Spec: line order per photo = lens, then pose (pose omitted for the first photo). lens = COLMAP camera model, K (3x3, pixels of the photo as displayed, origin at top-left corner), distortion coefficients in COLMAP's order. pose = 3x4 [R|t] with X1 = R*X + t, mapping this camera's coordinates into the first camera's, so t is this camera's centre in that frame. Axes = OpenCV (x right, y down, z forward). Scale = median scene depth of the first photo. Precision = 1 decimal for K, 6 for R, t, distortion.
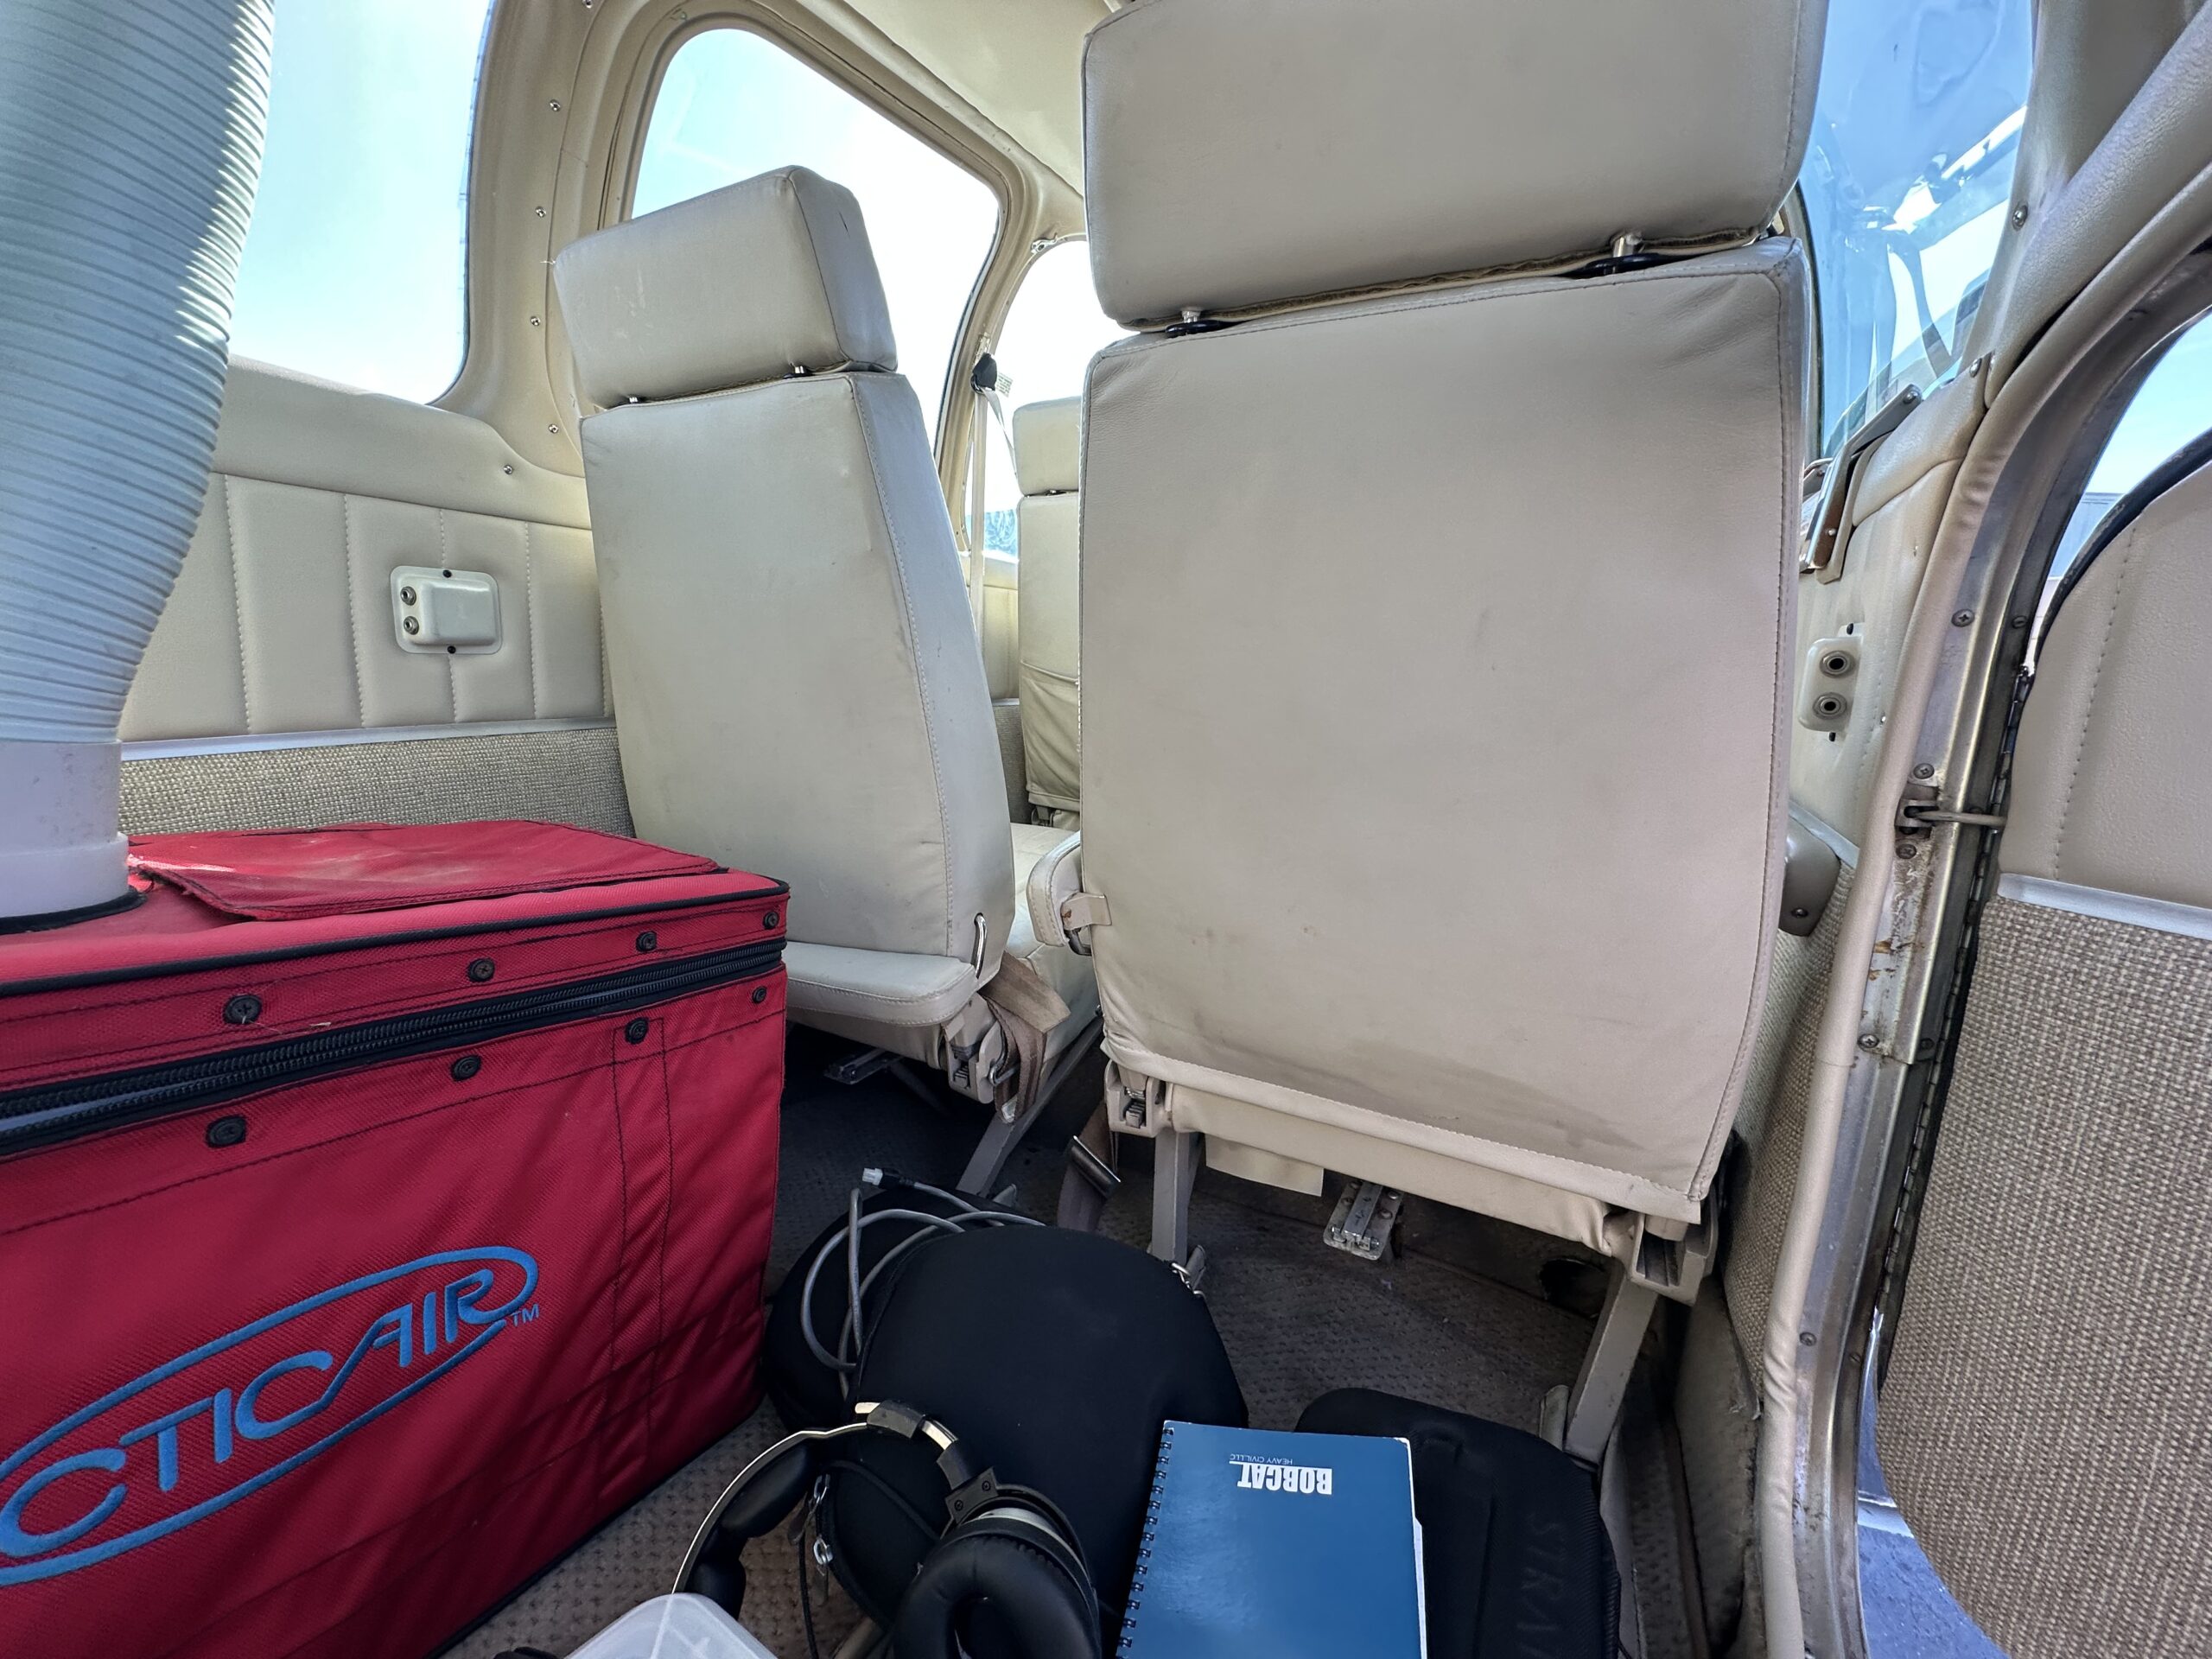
lens RADIAL K [[879.3, 0, 1095.7], [0, 879.3, 824.4], [0, 0, 1]] dist [-0.004381, 0.000852]
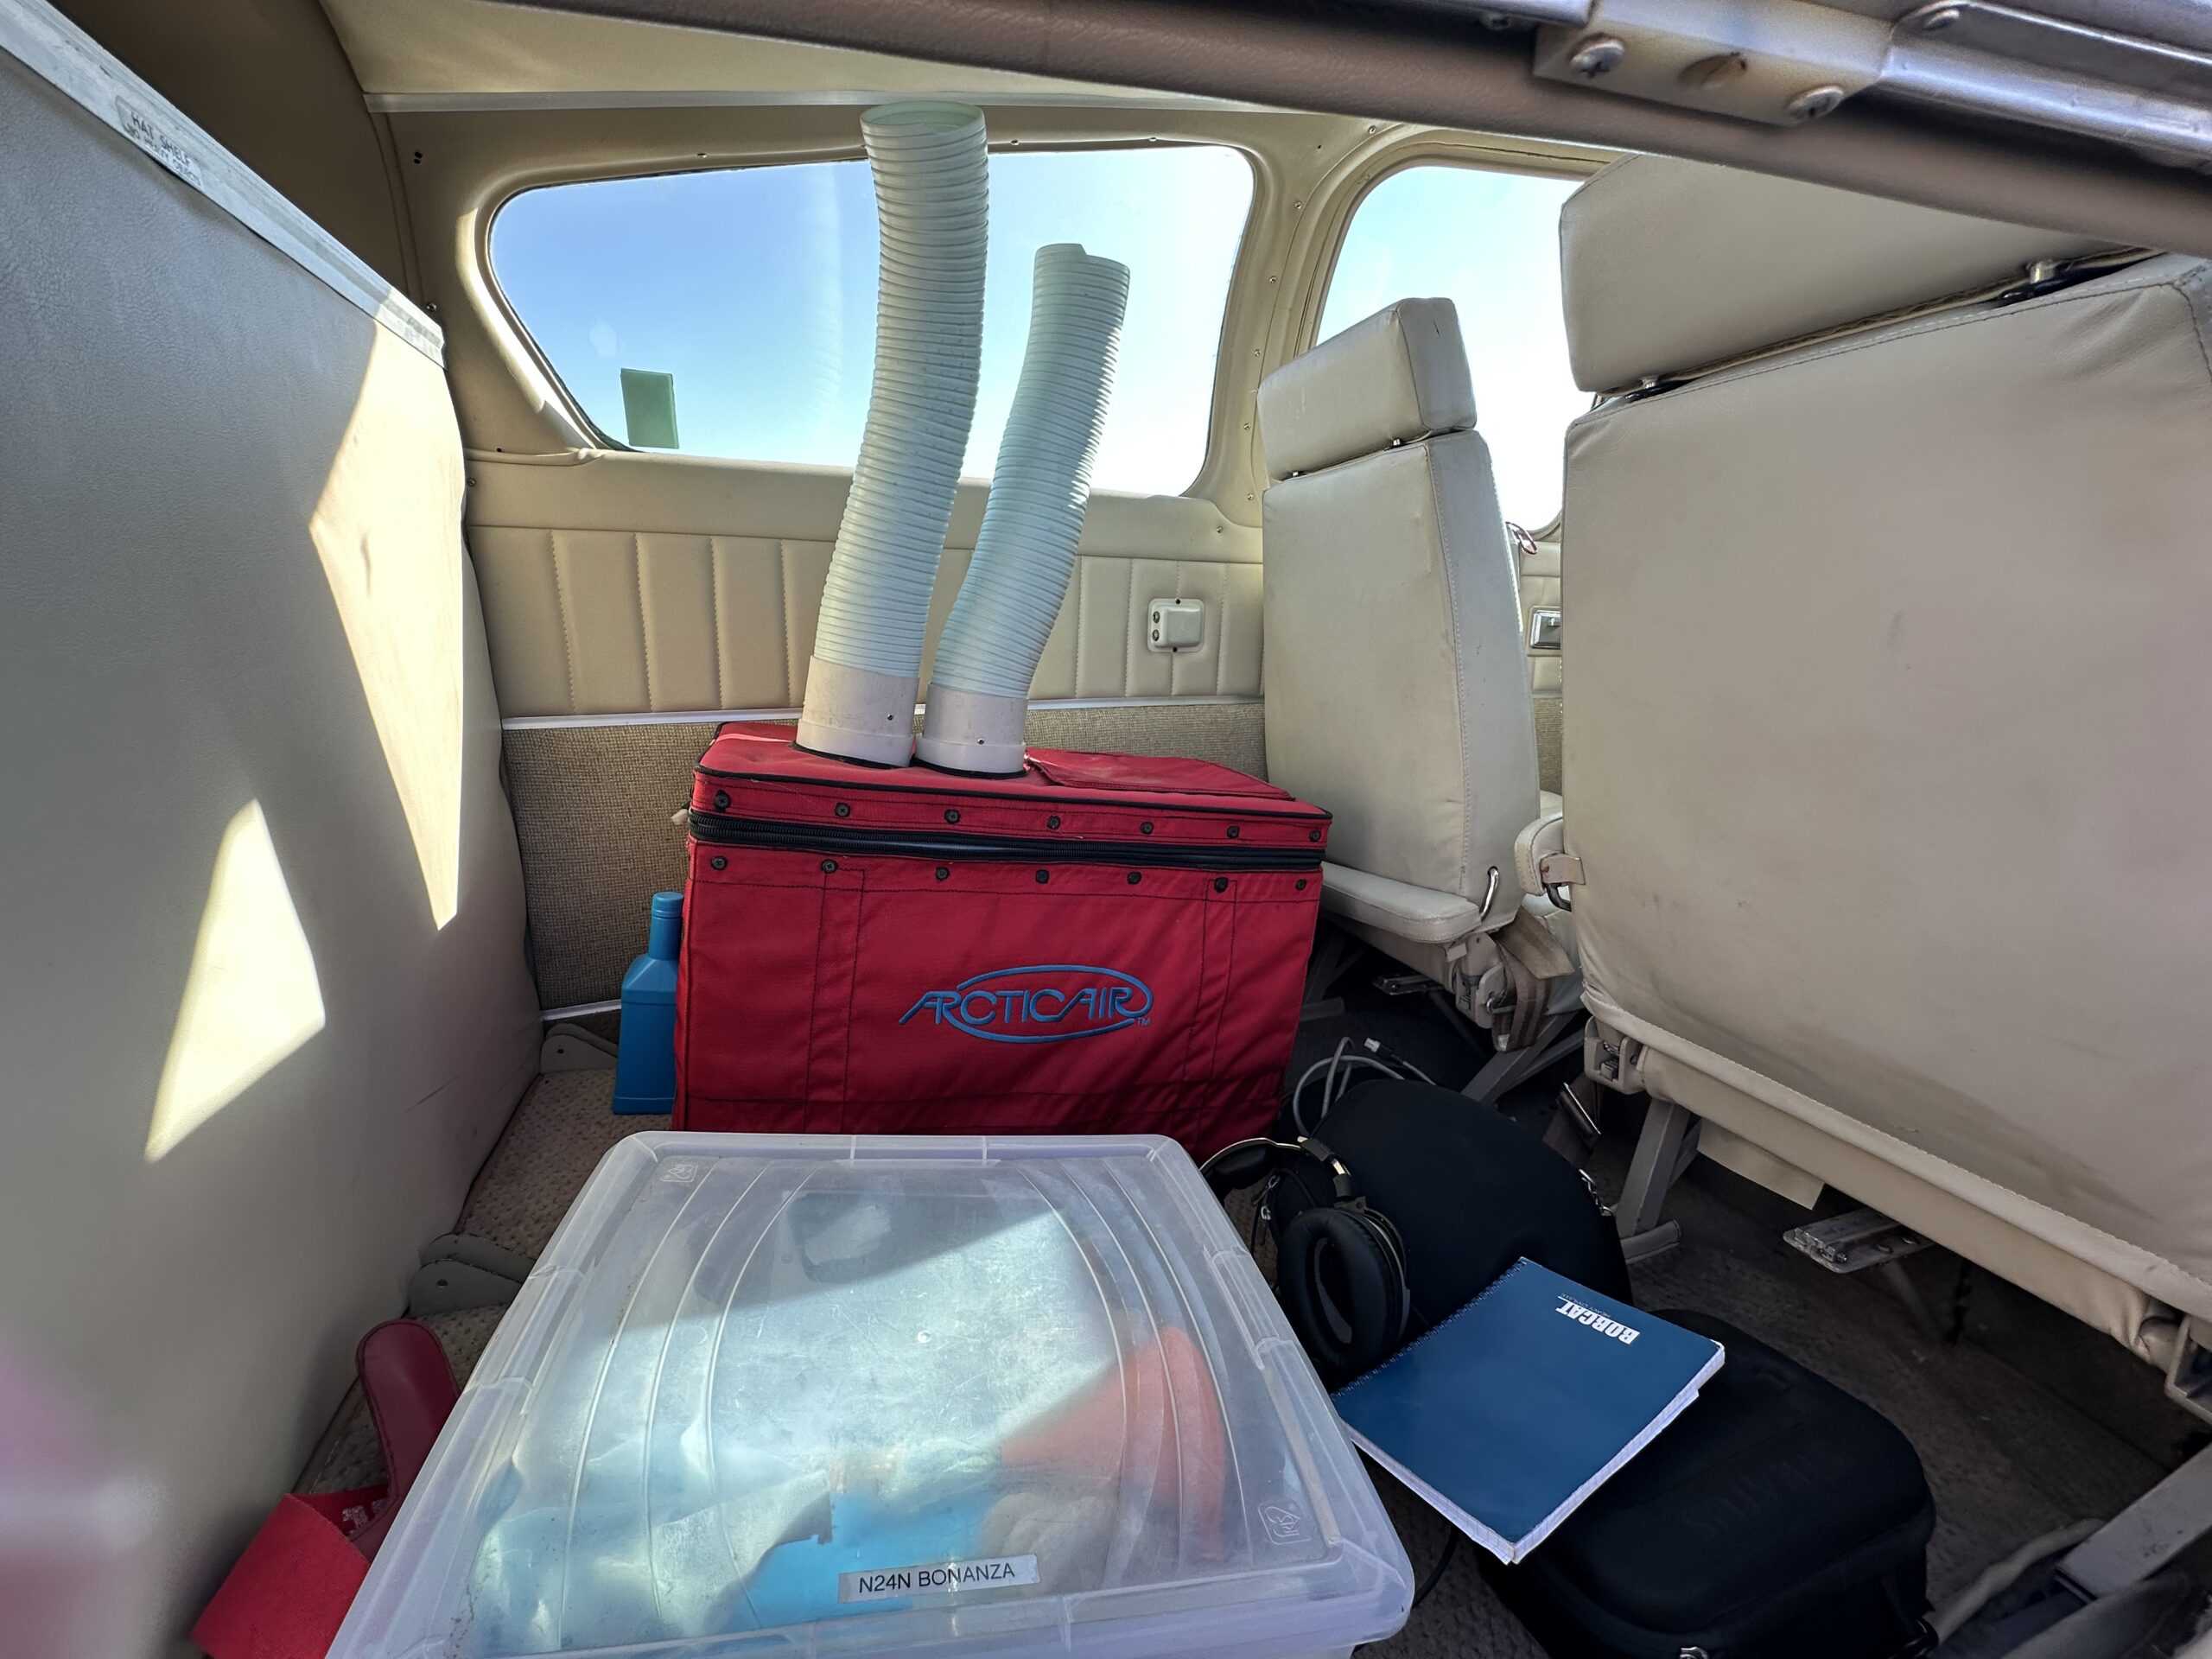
lens RADIAL K [[879.3, 0, 1095.7], [0, 879.3, 824.4], [0, 0, 1]] dist [-0.004381, 0.000852]
pose [[0.727600, 0.126550, -0.674228, 0.321749], [-0.117425, 0.991307, 0.059344, 0.042747], [0.675877, 0.035992, 0.736135, -0.299485]]
